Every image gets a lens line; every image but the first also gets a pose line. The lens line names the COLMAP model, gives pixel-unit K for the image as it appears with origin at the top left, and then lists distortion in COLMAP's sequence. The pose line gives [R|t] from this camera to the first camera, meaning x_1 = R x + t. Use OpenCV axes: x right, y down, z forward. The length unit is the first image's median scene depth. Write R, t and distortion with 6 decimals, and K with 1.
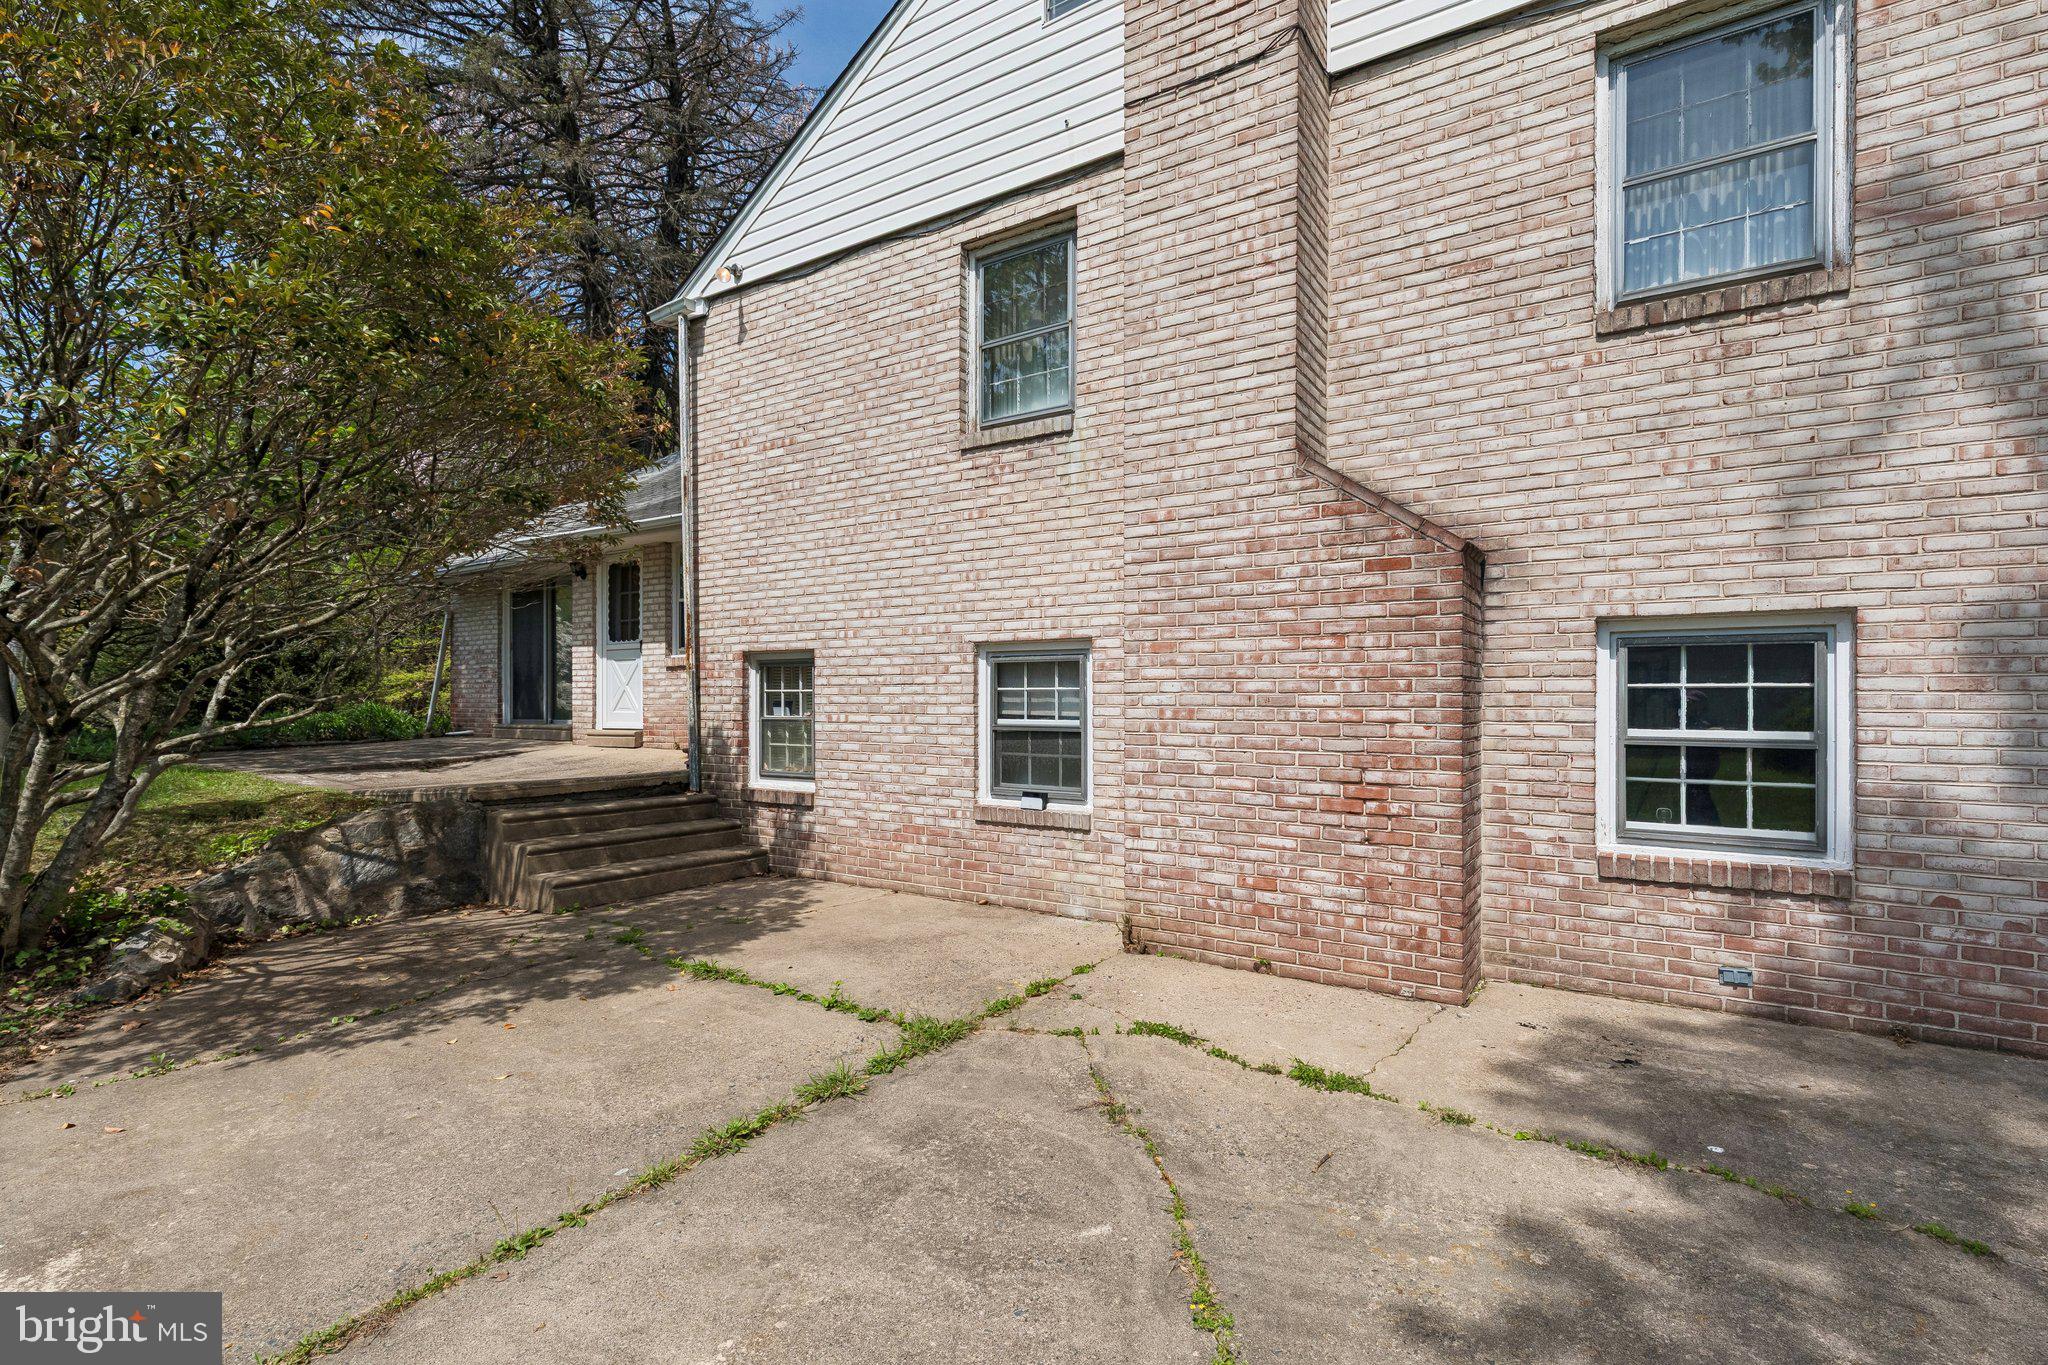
lens RADIAL K [[929.4, 0, 1024.1], [0, 929.4, 686.1], [0, 0, 1]] dist [0.004530, -0.000222]
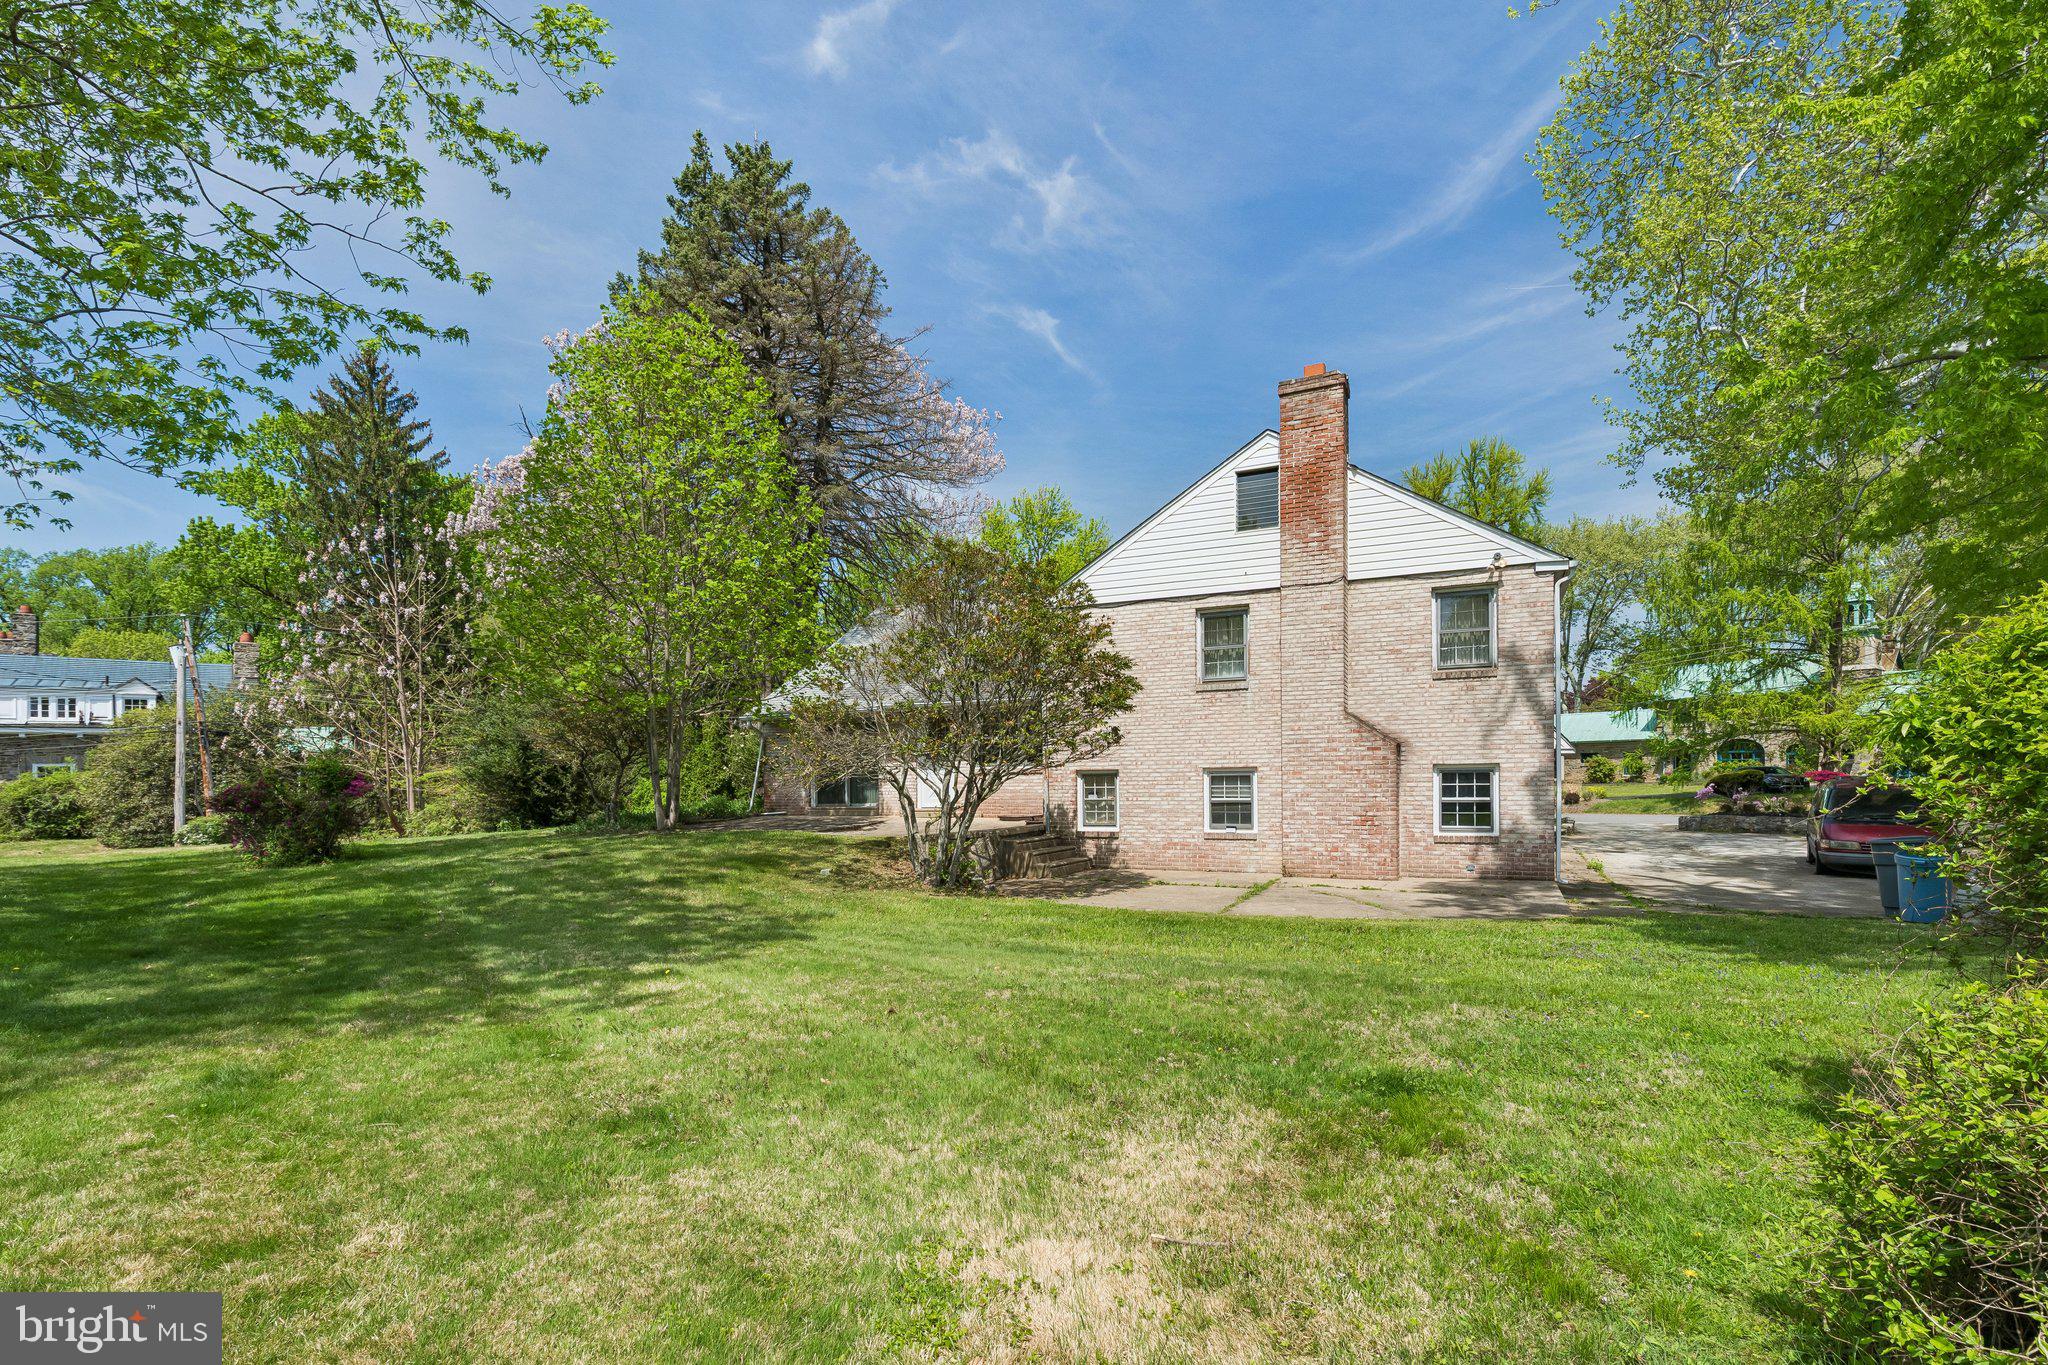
lens RADIAL K [[929.4, 0, 1021.3], [0, 929.4, 786.3], [0, 0, 1]] dist [0.004530, -0.000222]
pose [[0.990164, -0.016676, 0.138912, -0.945421], [0.013283, 0.999591, 0.025321, -0.071712], [-0.139277, -0.023227, 0.989981, -1.510391]]
